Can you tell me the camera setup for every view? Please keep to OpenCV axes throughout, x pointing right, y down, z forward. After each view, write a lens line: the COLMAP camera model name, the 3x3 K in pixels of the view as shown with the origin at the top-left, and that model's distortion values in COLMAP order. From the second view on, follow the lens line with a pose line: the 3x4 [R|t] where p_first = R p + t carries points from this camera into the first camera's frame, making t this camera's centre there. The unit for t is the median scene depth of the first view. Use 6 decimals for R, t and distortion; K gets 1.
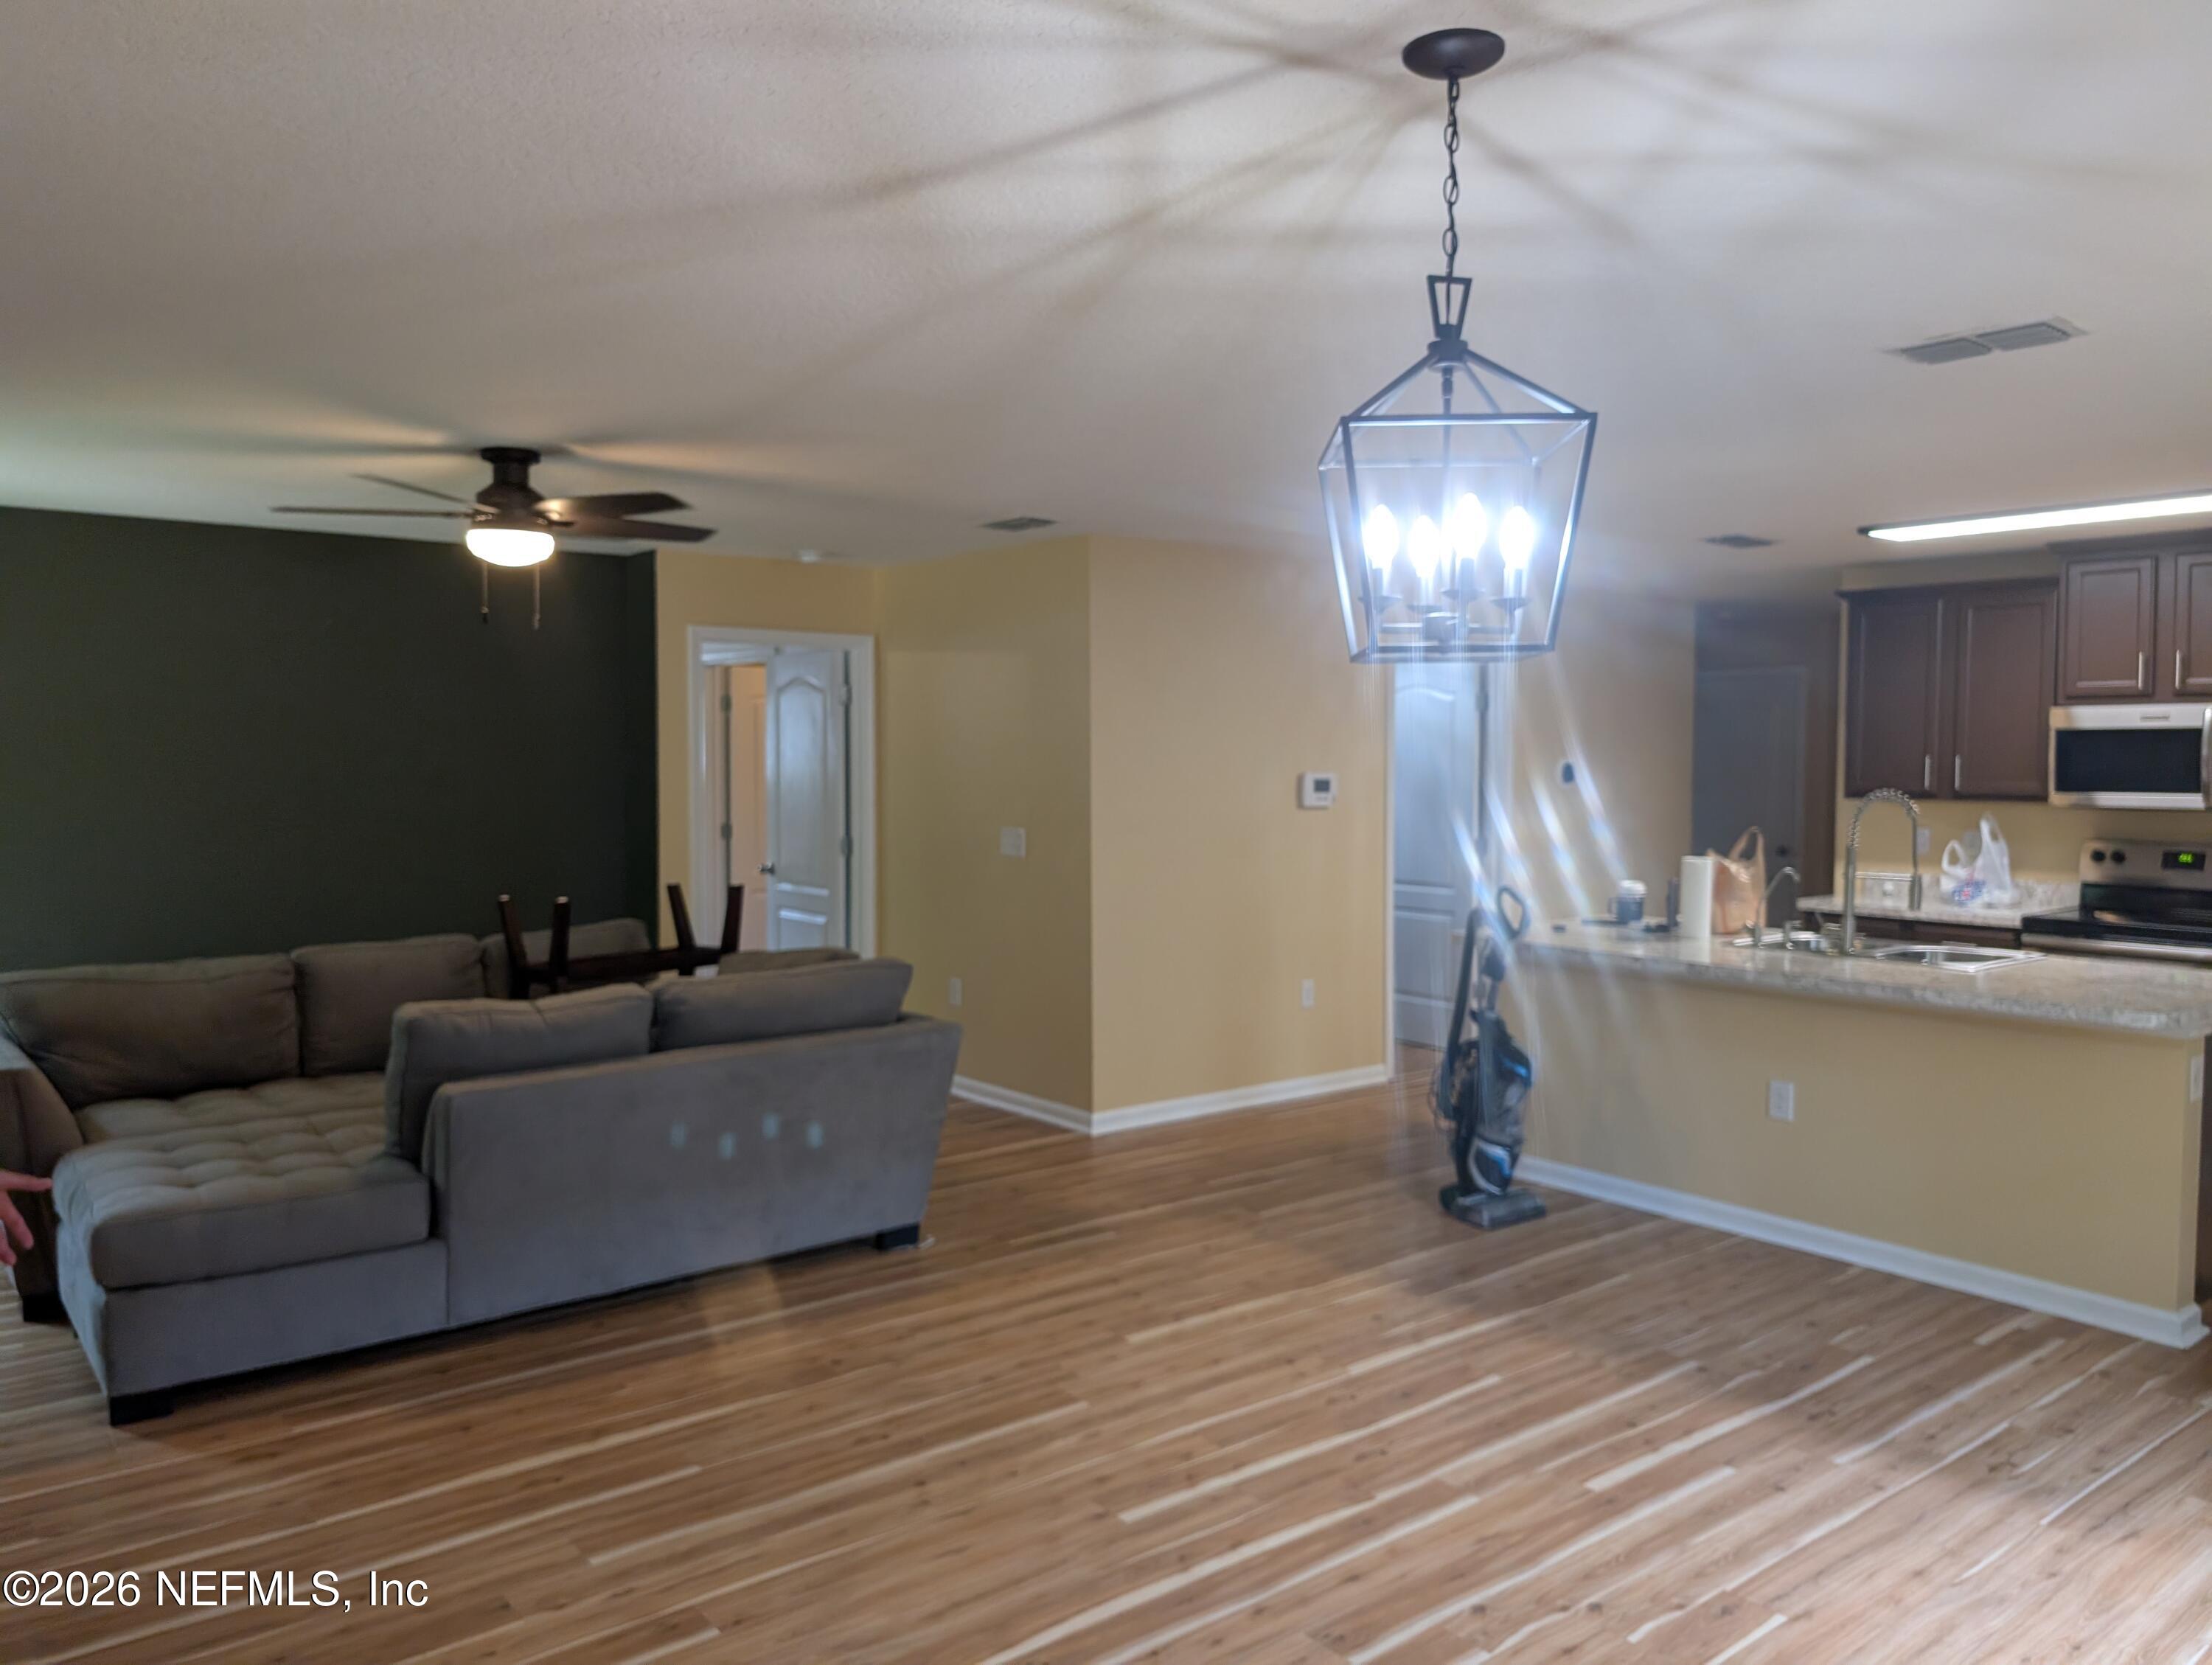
lens RADIAL K [[1595.4, 0, 1104.4], [0, 1595.4, 828.3], [0, 0, 1]] dist [0.004664, -0.013306]
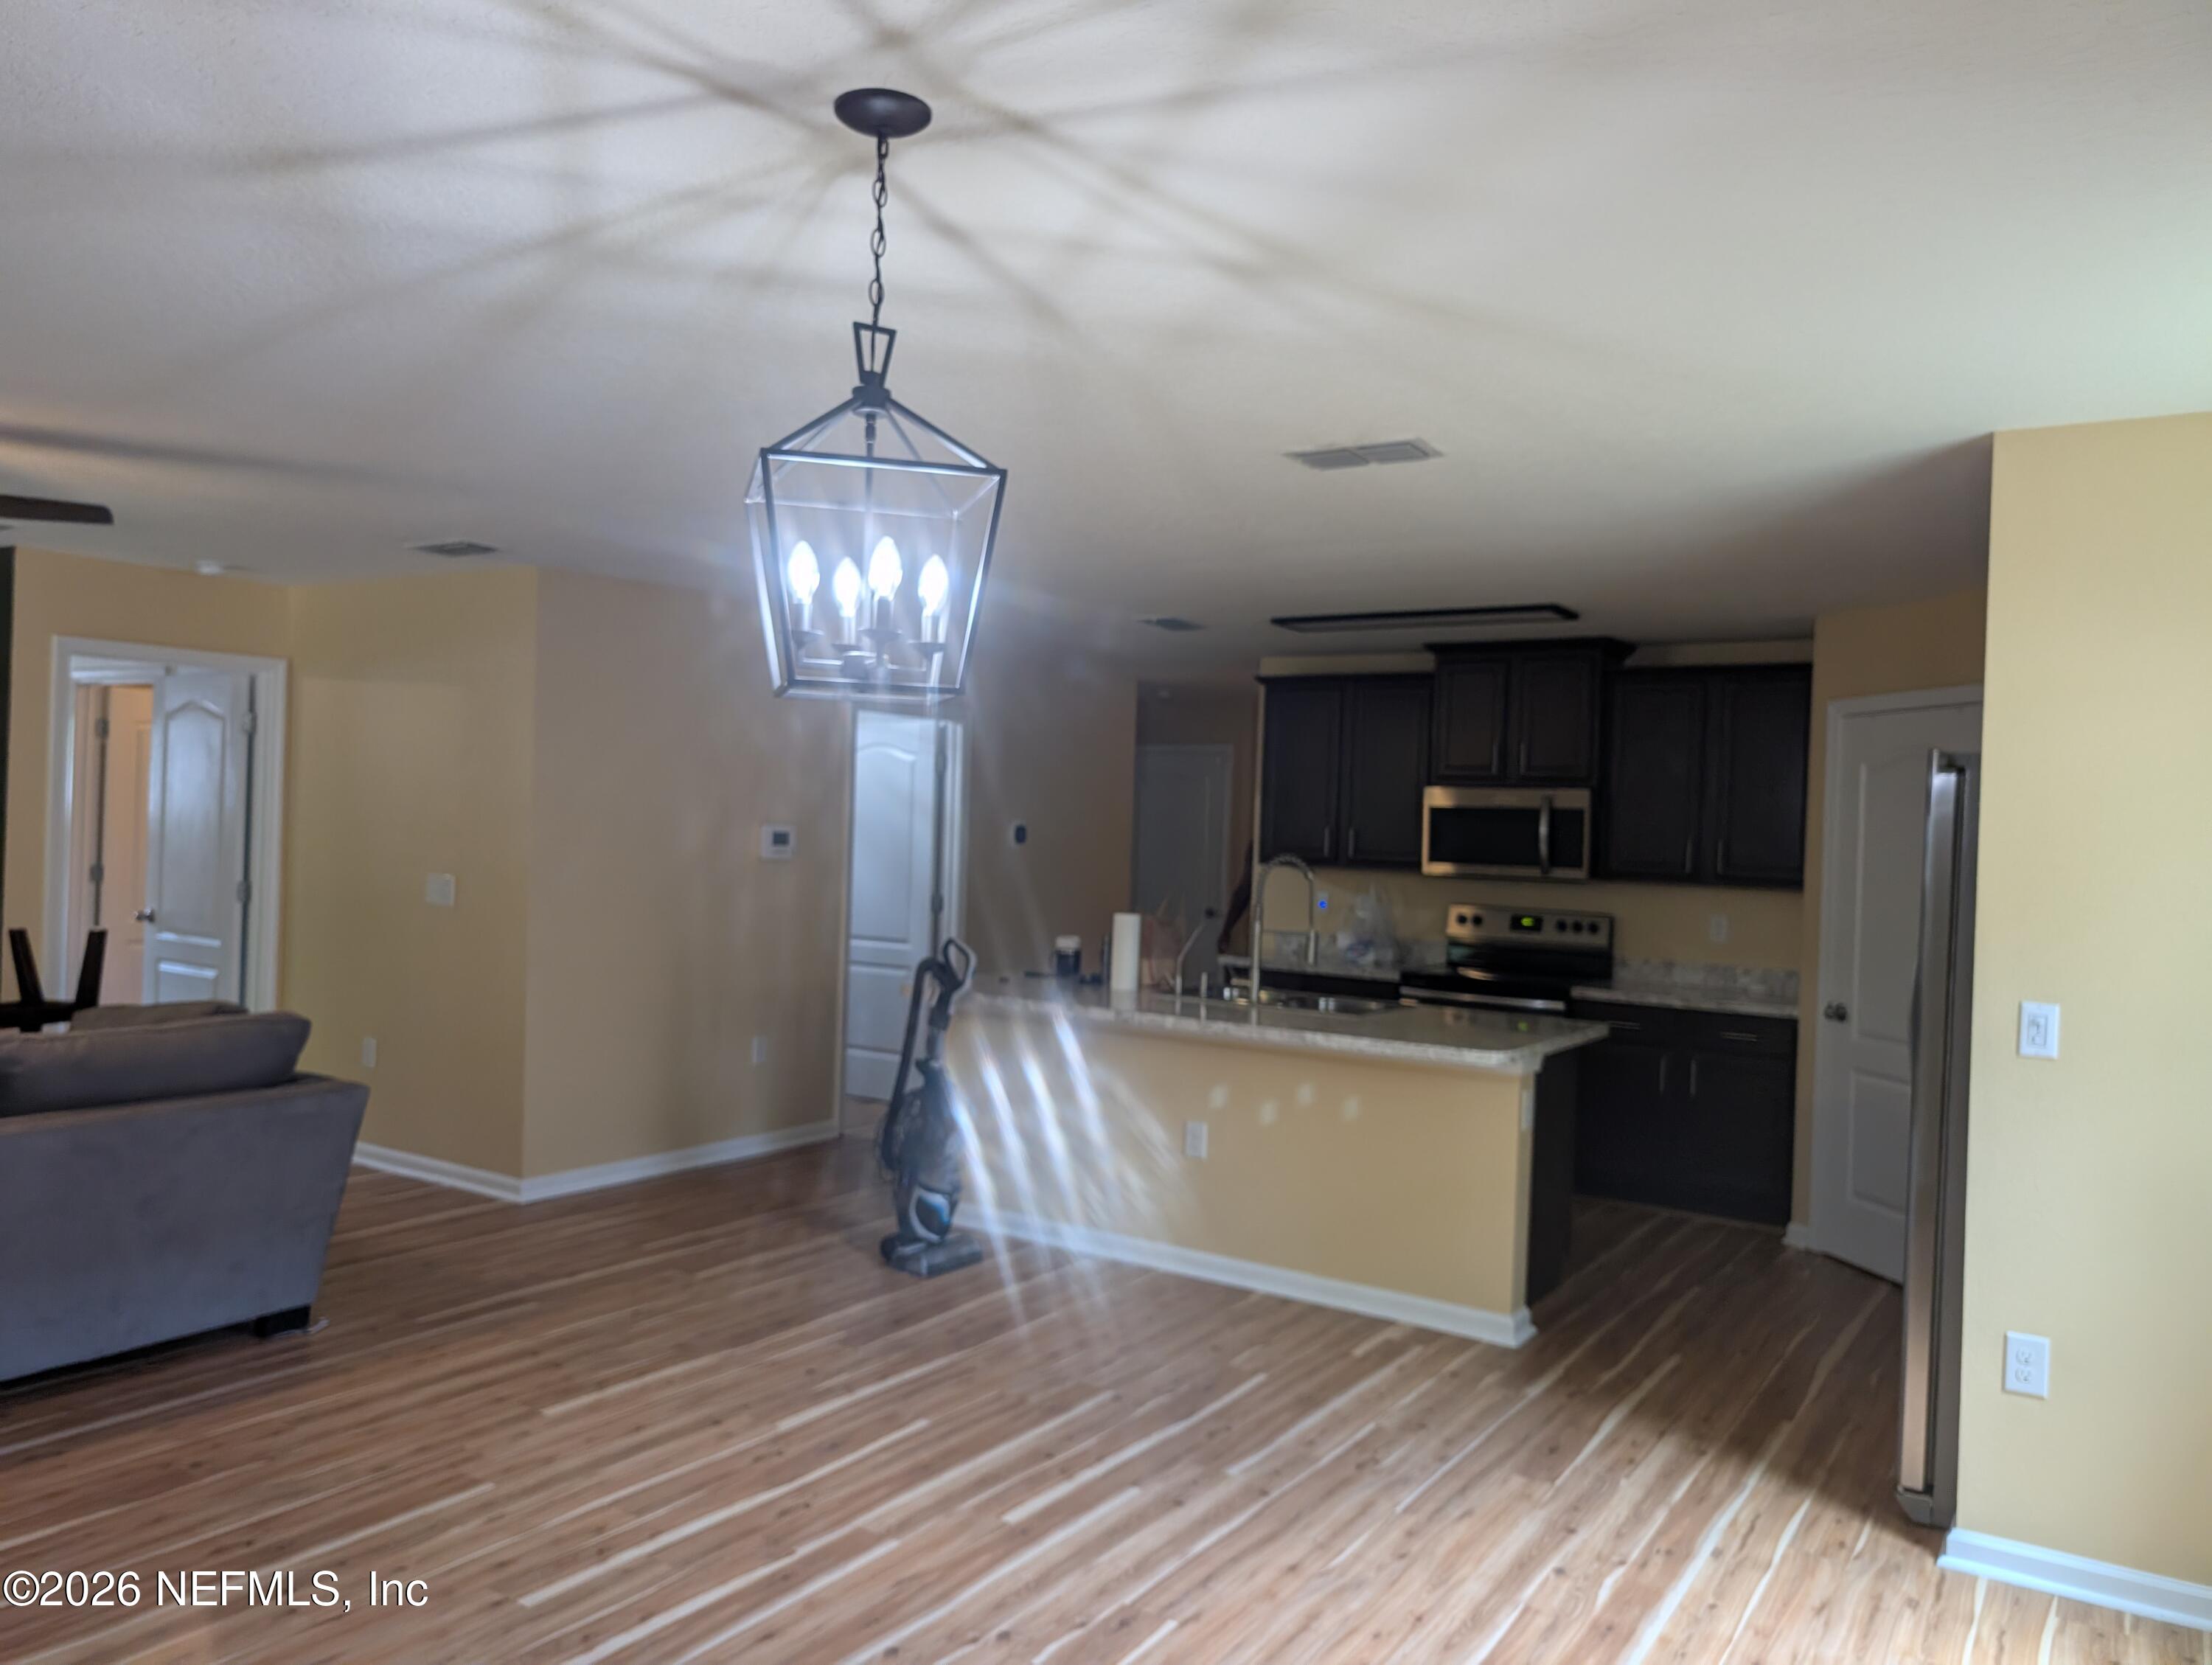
lens RADIAL K [[1595.4, 0, 1076.8], [0, 1595.4, 836.2], [0, 0, 1]] dist [0.004664, -0.013306]
pose [[0.951710, 0.029311, 0.305595, 0.017756], [-0.018835, 0.999131, -0.037176, 0.009132], [-0.306419, 0.029625, 0.951436, -0.003863]]
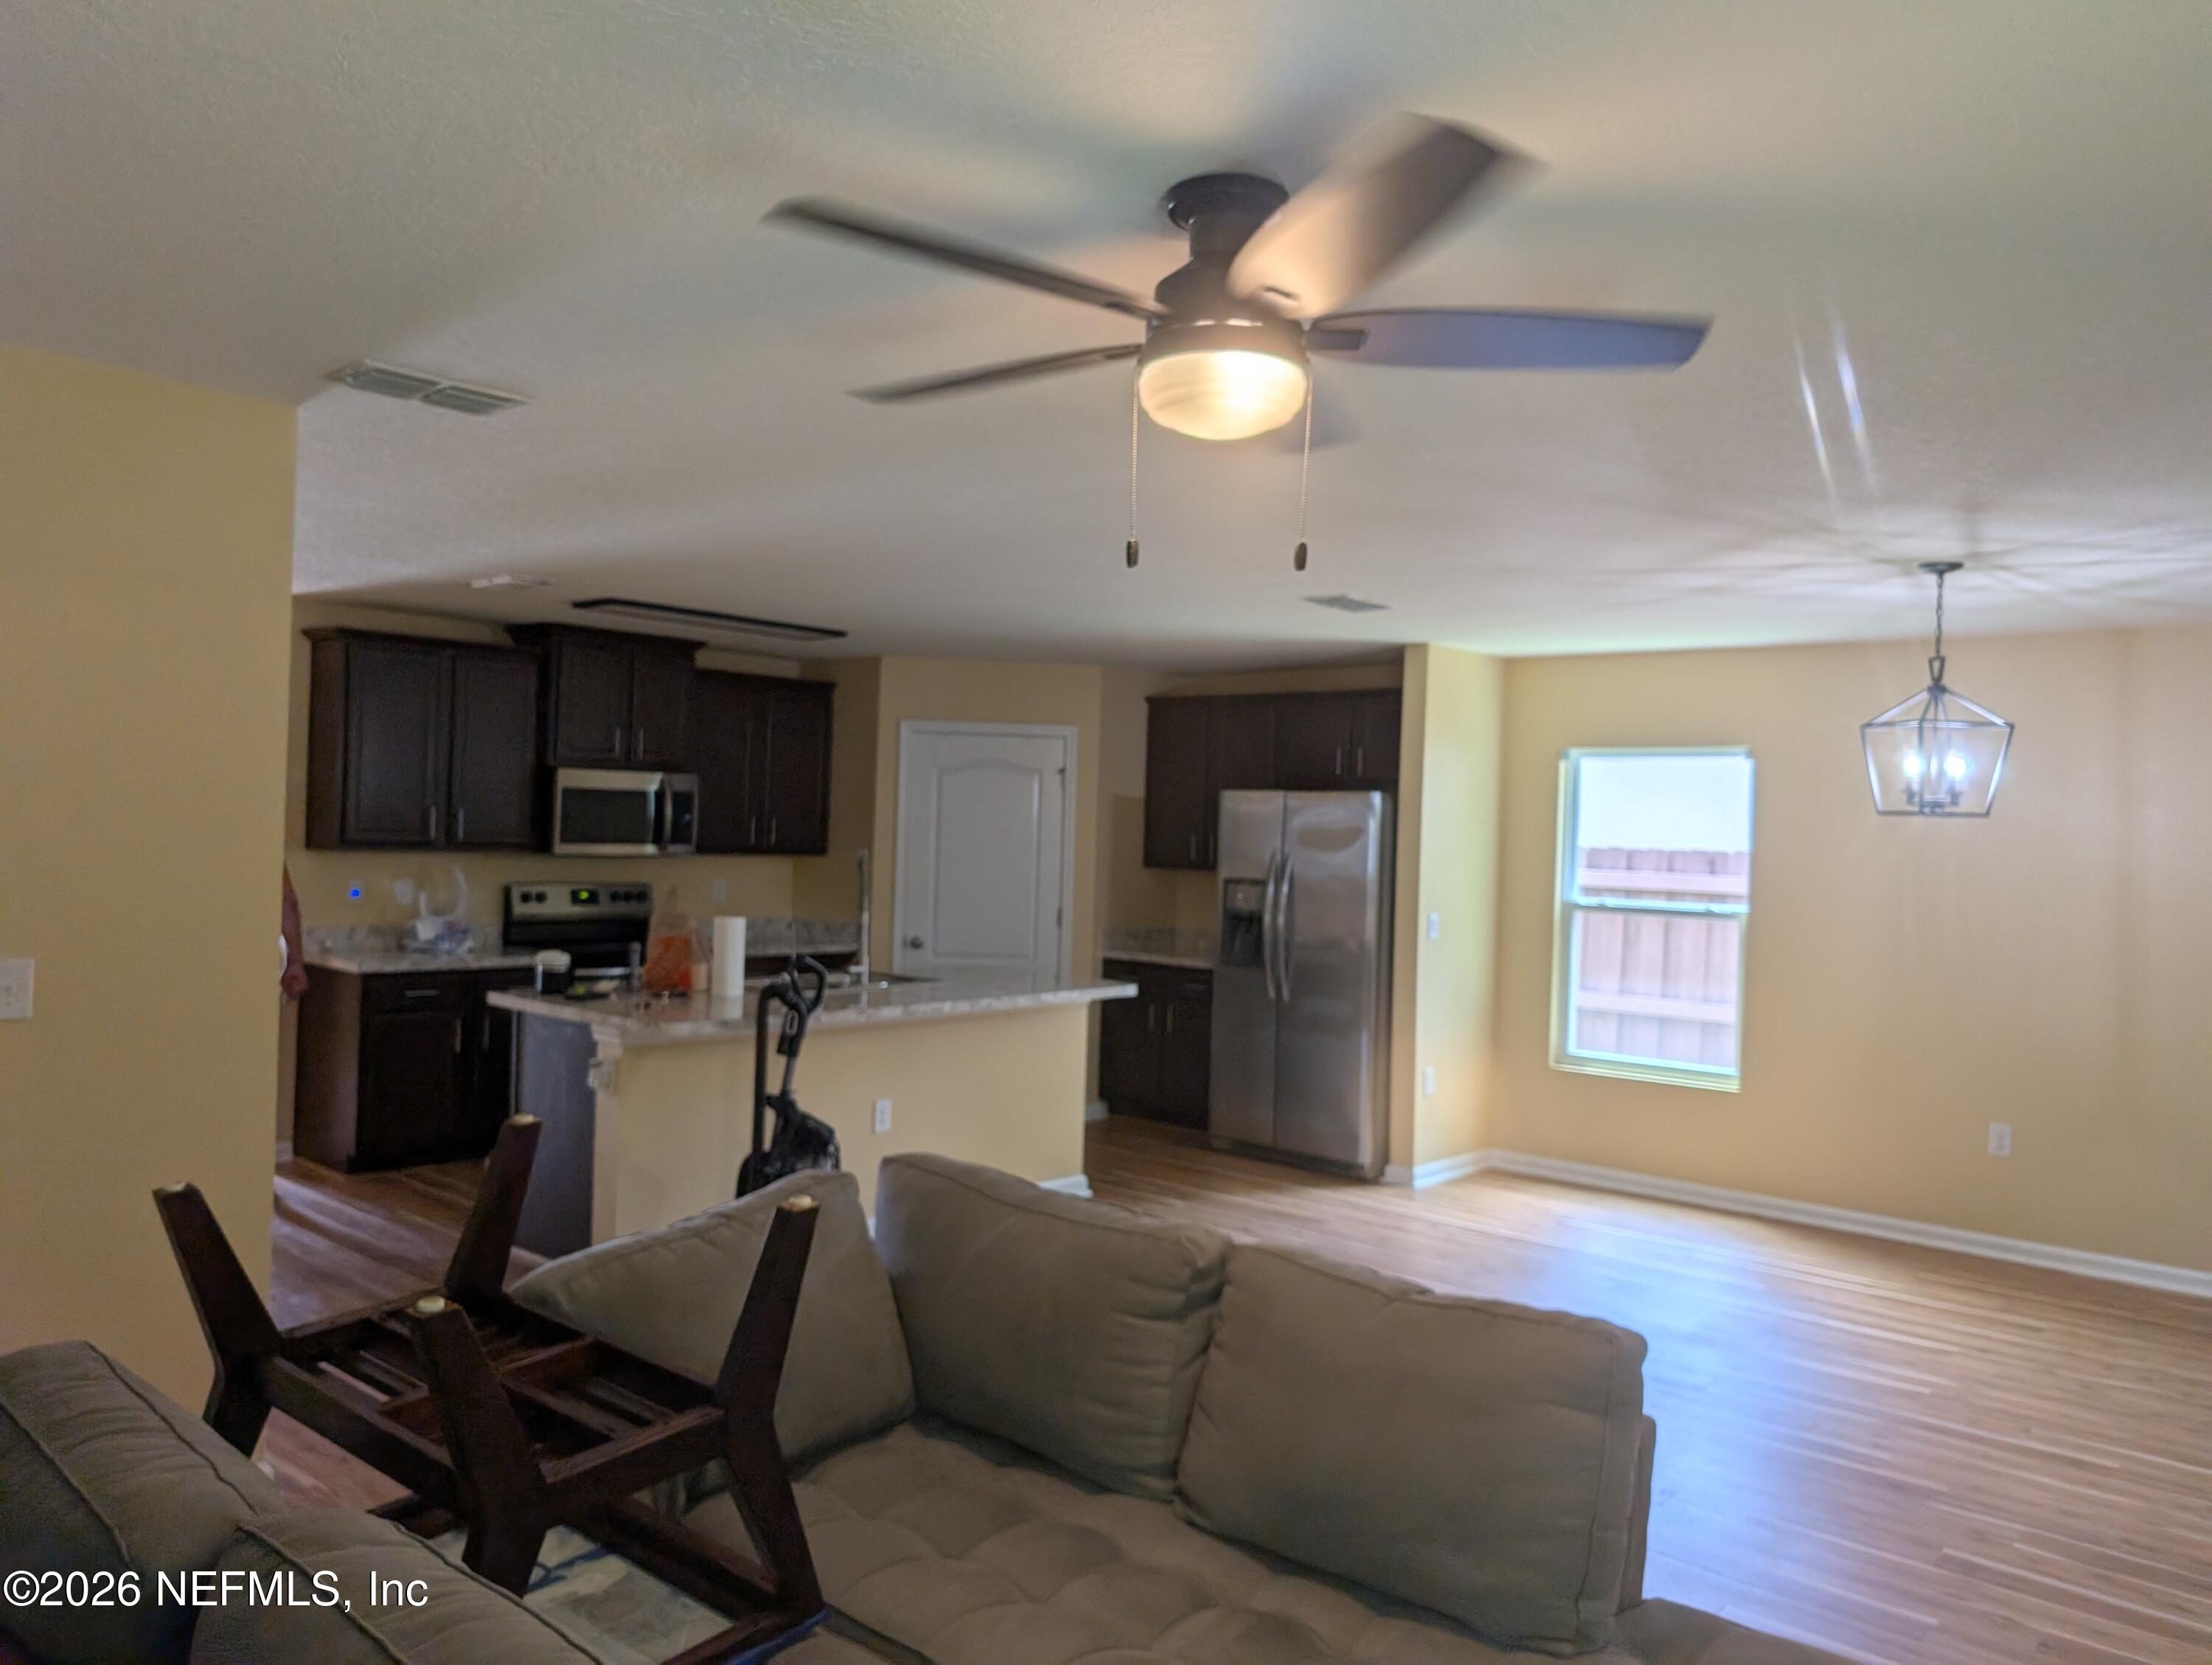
lens RADIAL K [[1595.4, 0, 1134.3], [0, 1595.4, 817.1], [0, 0, 1]] dist [0.004664, -0.013306]
pose [[-0.181658, -0.001291, 0.983361, -0.938559], [0.013531, 0.999901, 0.003812, -0.062823], [-0.983269, 0.013998, -0.181623, 1.270072]]
